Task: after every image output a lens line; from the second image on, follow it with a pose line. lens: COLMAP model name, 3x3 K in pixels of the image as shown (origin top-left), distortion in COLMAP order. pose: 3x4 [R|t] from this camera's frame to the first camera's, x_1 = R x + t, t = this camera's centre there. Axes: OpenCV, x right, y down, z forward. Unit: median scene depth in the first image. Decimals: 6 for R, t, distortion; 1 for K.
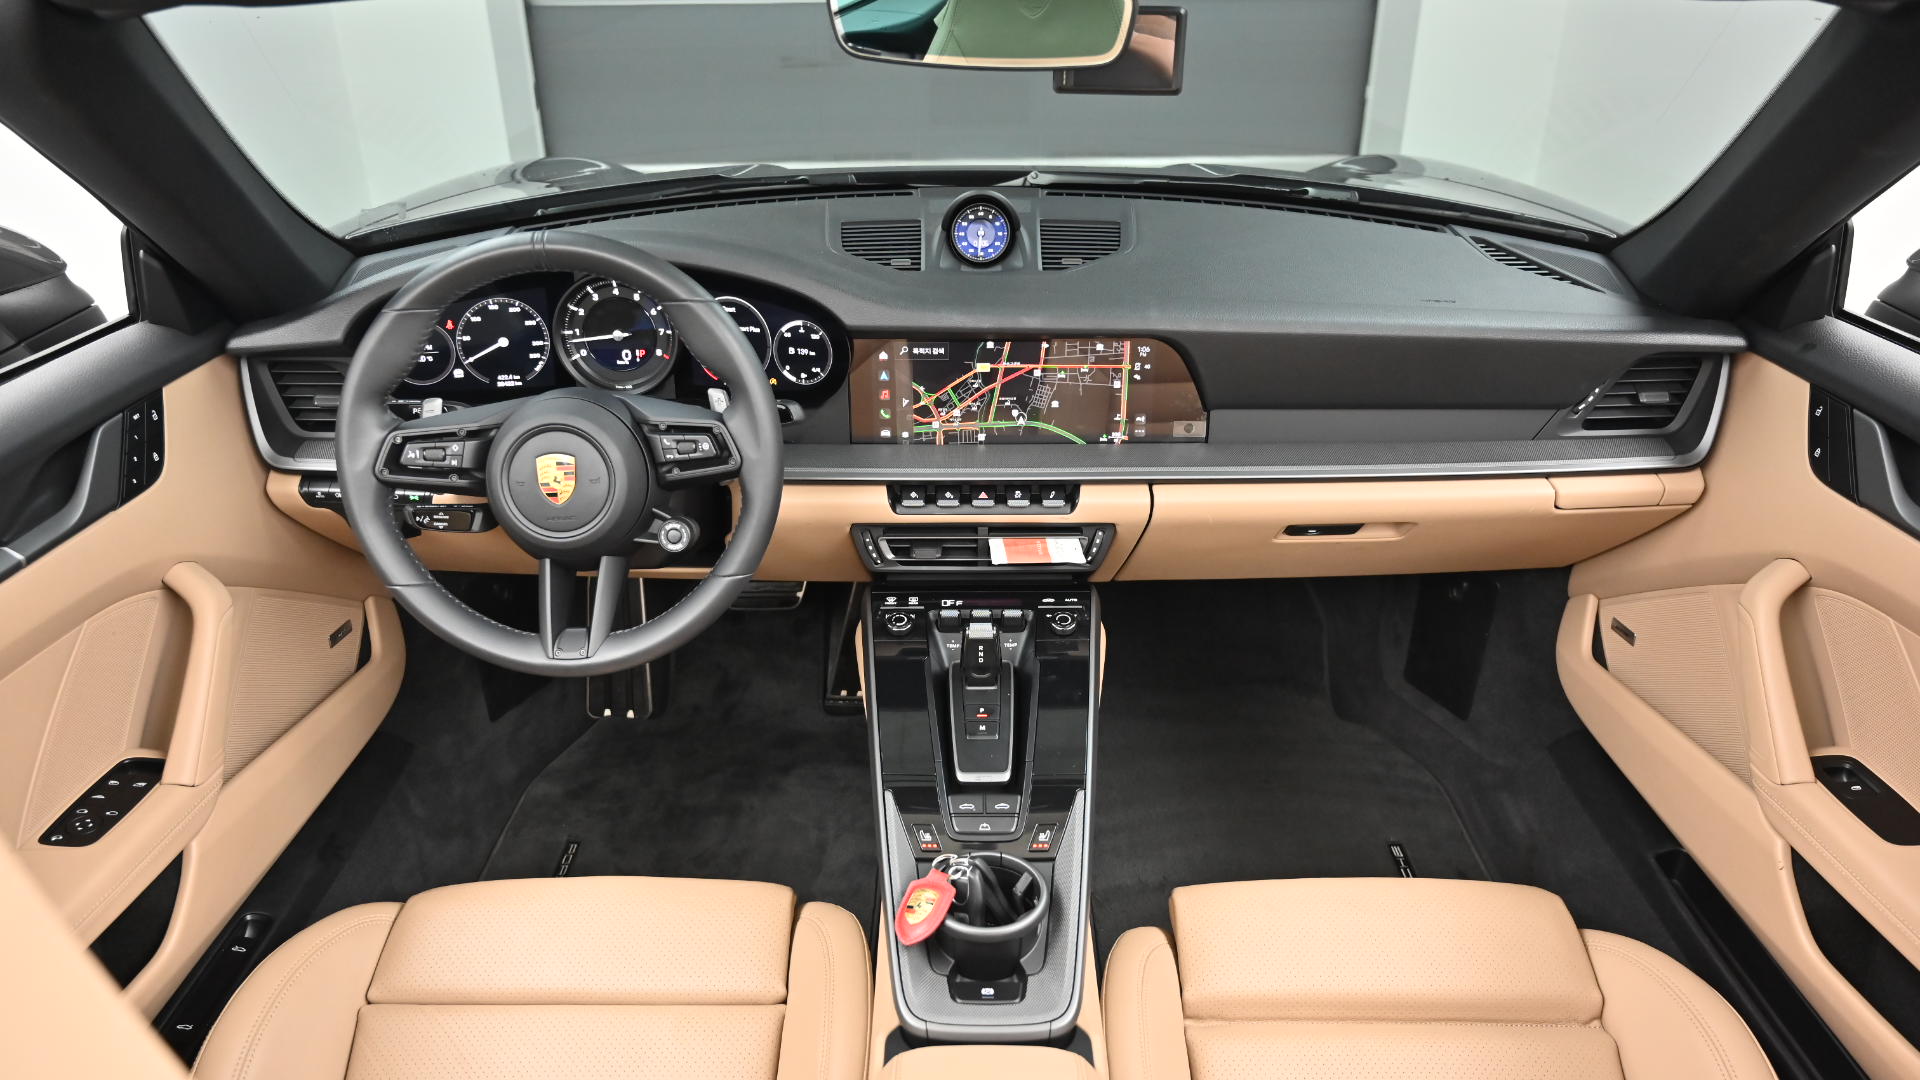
lens RADIAL K [[1293.7, 0, 959.5], [0, 1293.7, 531.6], [0, 0, 1]] dist [-0.008580, 0.001365]
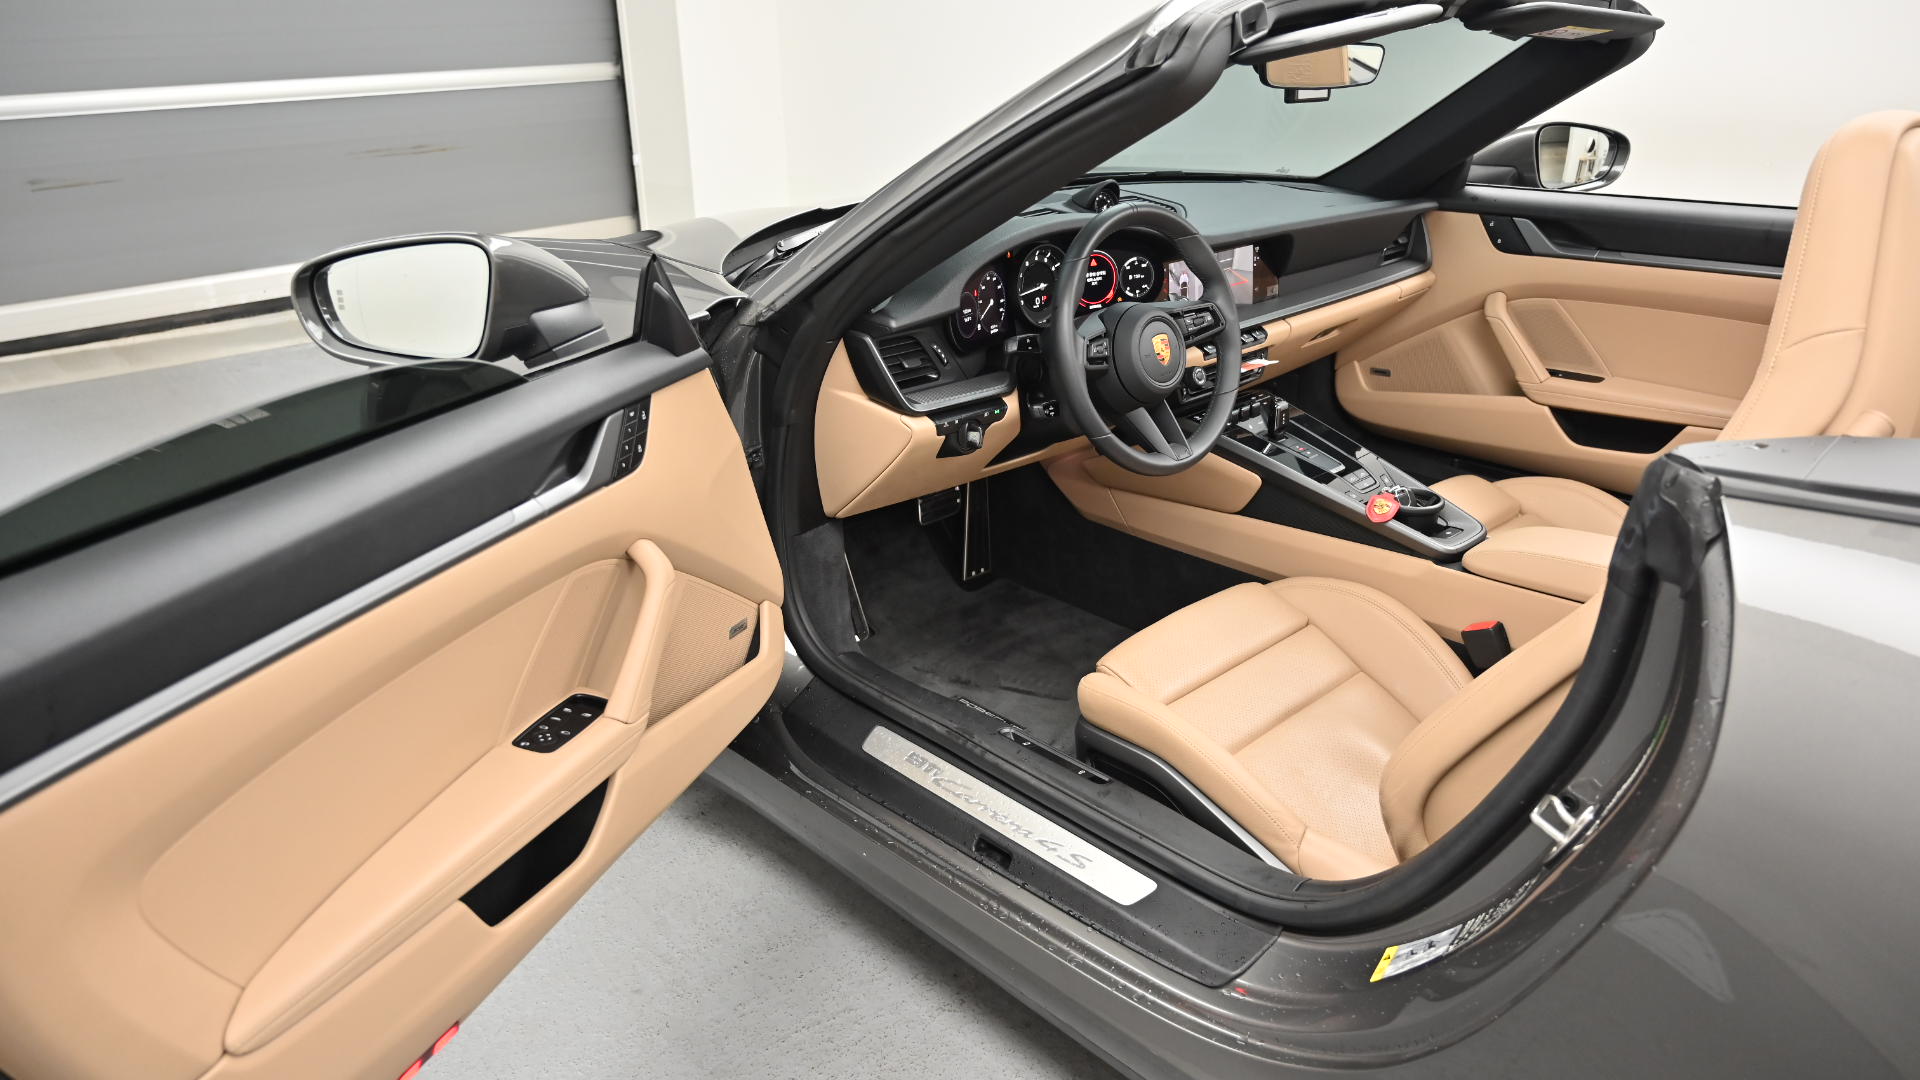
lens RADIAL K [[1293.7, 0, 964.6], [0, 1293.7, 538.5], [0, 0, 1]] dist [-0.008580, 0.001365]
pose [[0.721882, -0.271837, 0.636389, -1.388151], [0.306705, 0.950041, 0.057908, 0.012976], [-0.620337, 0.153381, 0.769192, -0.063131]]
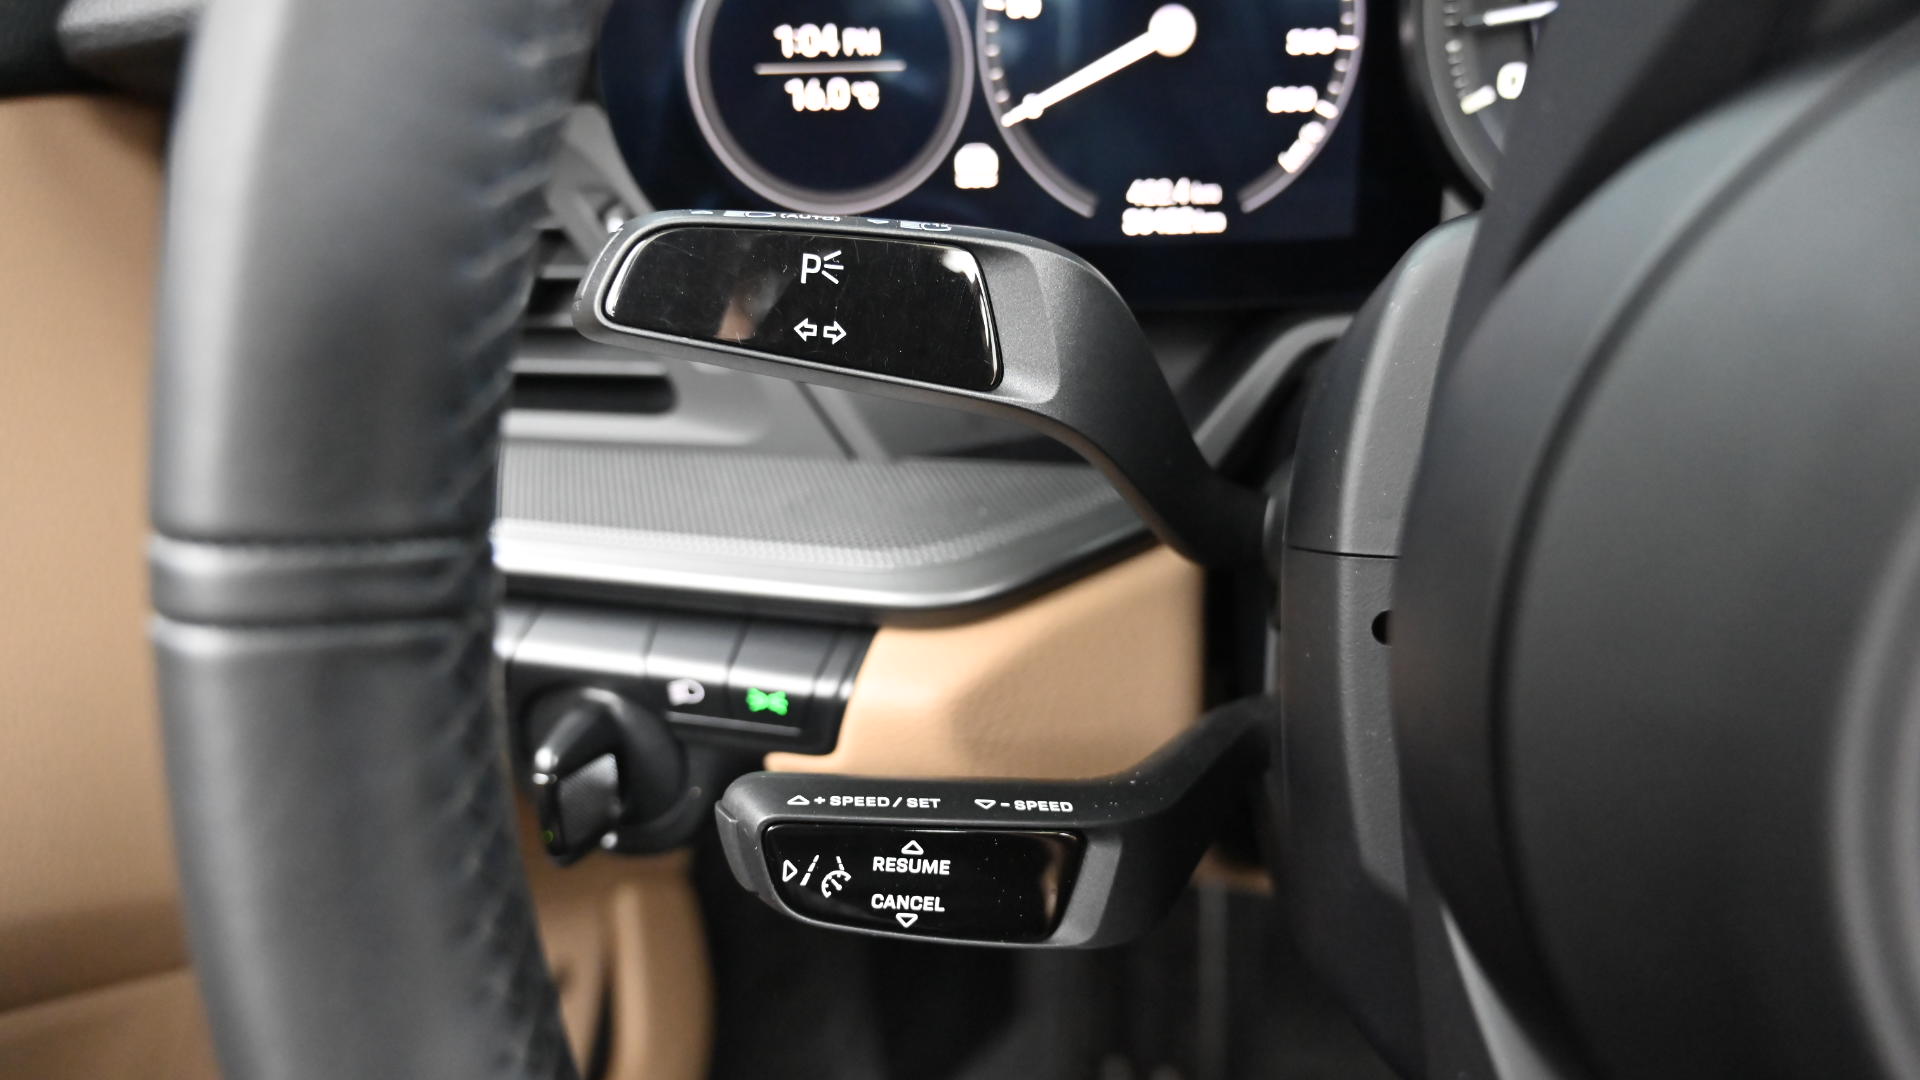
lens RADIAL K [[1293.7, 0, 951.1], [0, 1293.7, 539.9], [0, 0, 1]] dist [-0.008580, 0.001365]
pose [[0.970573, 0.042871, -0.236958, -0.336331], [-0.050964, 0.998304, -0.028132, -0.049123], [0.235350, 0.039380, 0.971112, 0.780986]]
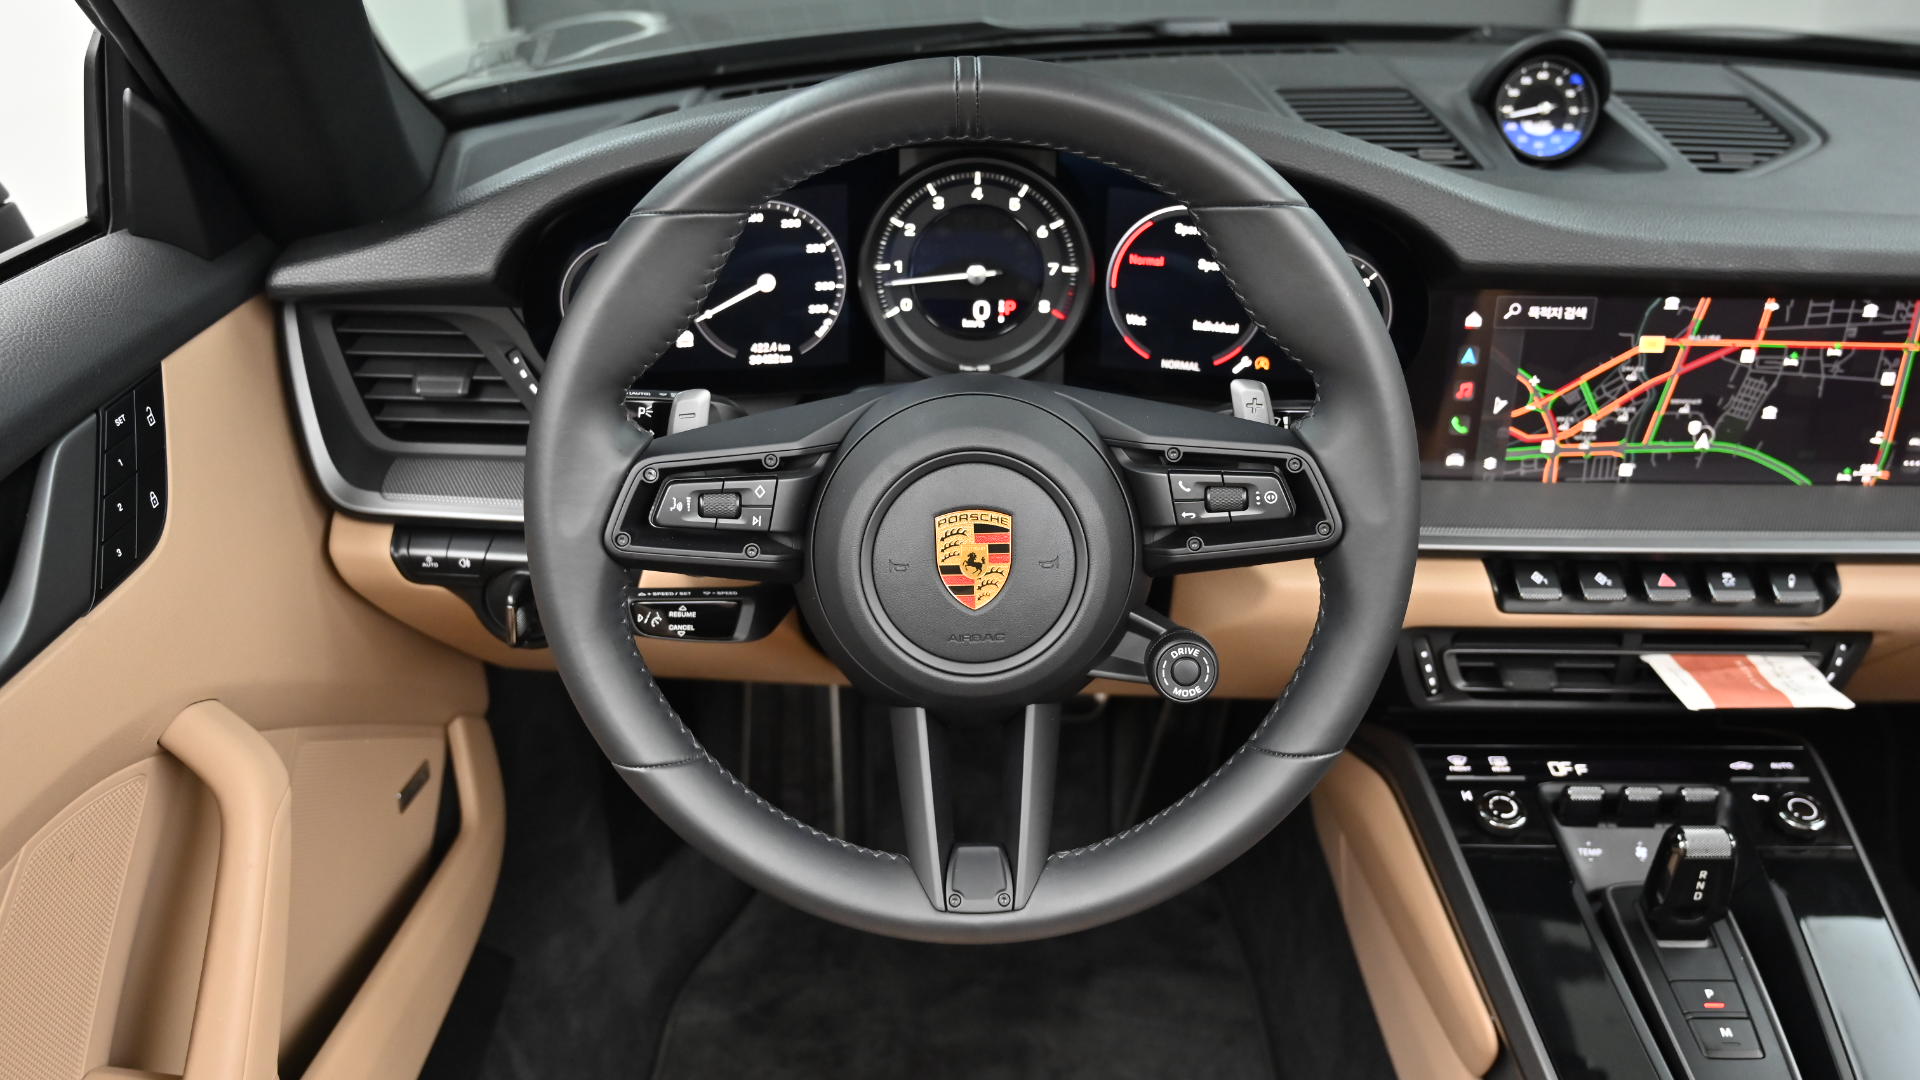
lens RADIAL K [[1563.4, 0, 968.0], [0, 1563.4, 539.1], [0, 0, 1]] dist [-0.013189, 0.001567]
pose [[0.999787, 0.013455, 0.015647, -0.279972], [-0.013592, 0.999870, 0.008670, -0.046348], [-0.015528, -0.008880, 0.999840, 0.344508]]
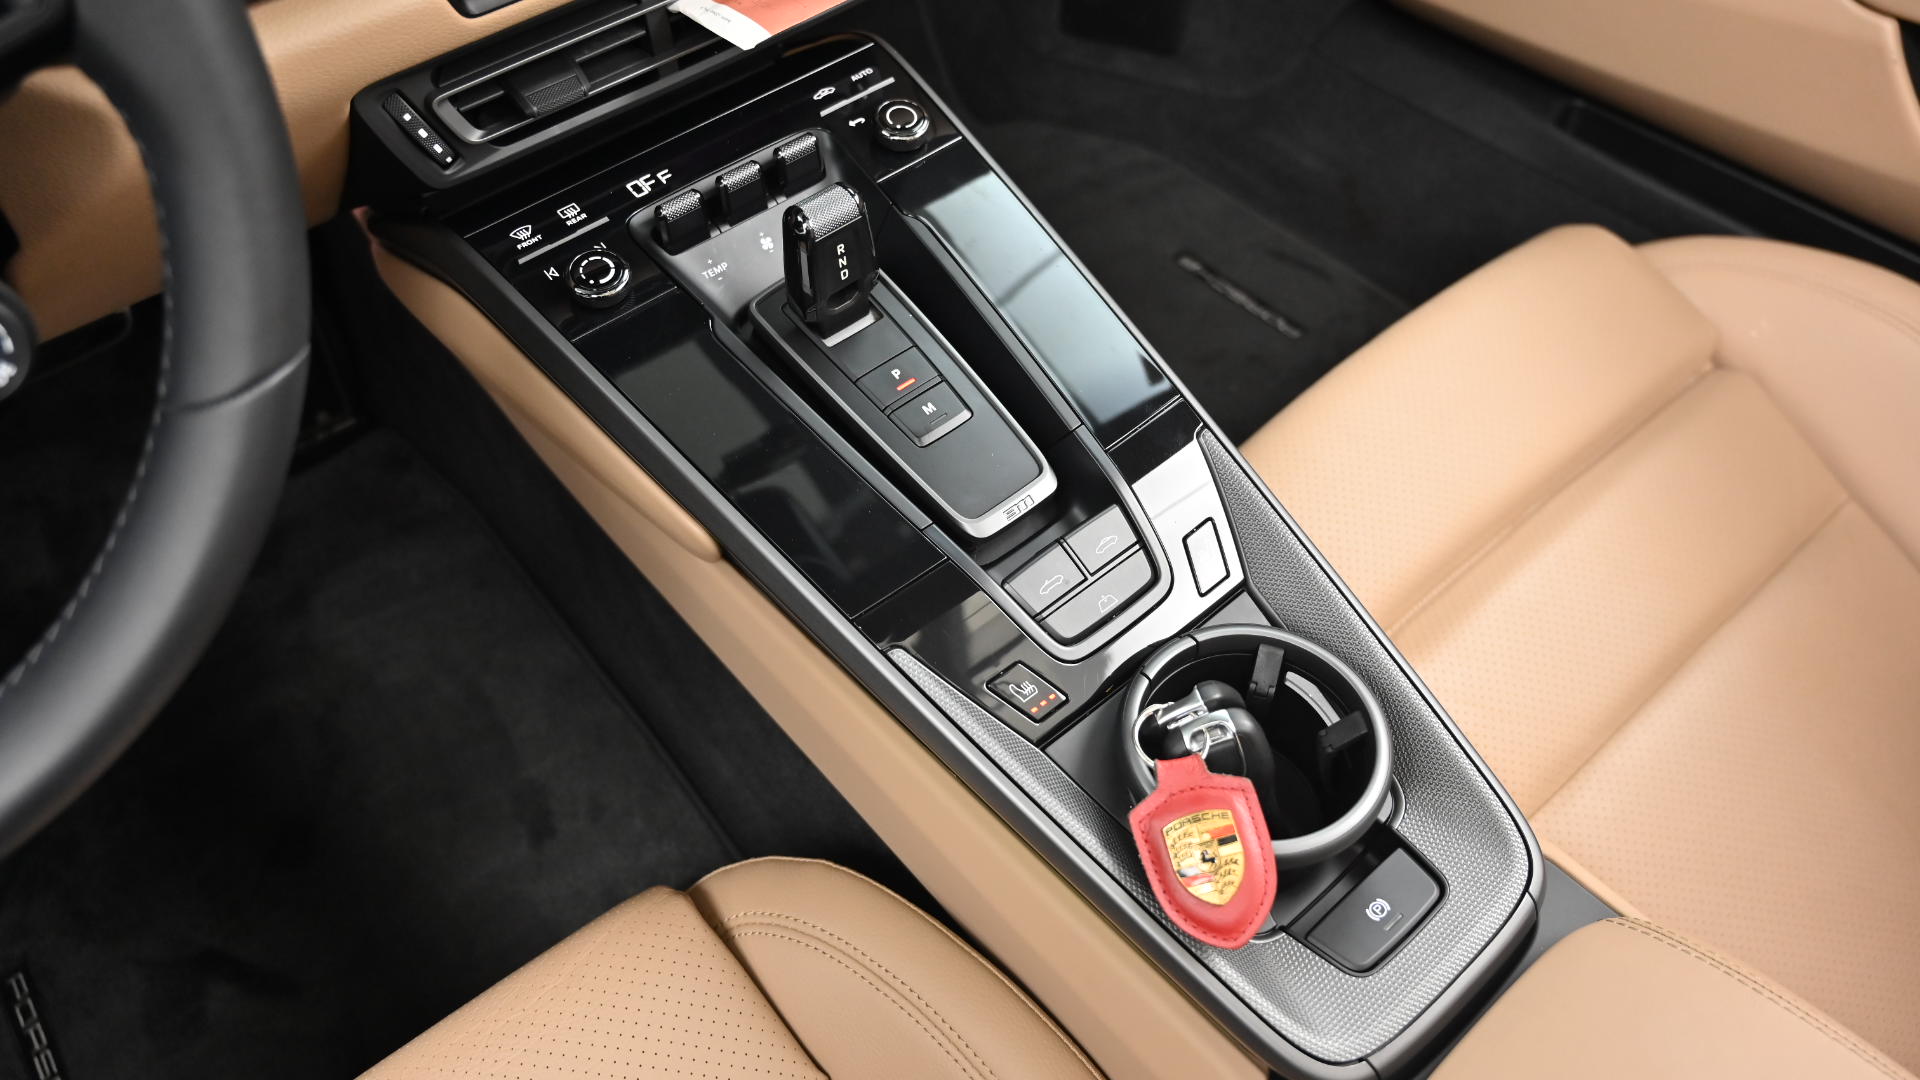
lens RADIAL K [[1293.7, 0, 947.7], [0, 1293.7, 537.8], [0, 0, 1]] dist [-0.008580, 0.001365]
pose [[0.765897, -0.513874, 0.386439, -0.164716], [0.305753, 0.819811, 0.484174, -0.028831], [-0.565611, -0.252673, 0.785010, 0.575730]]
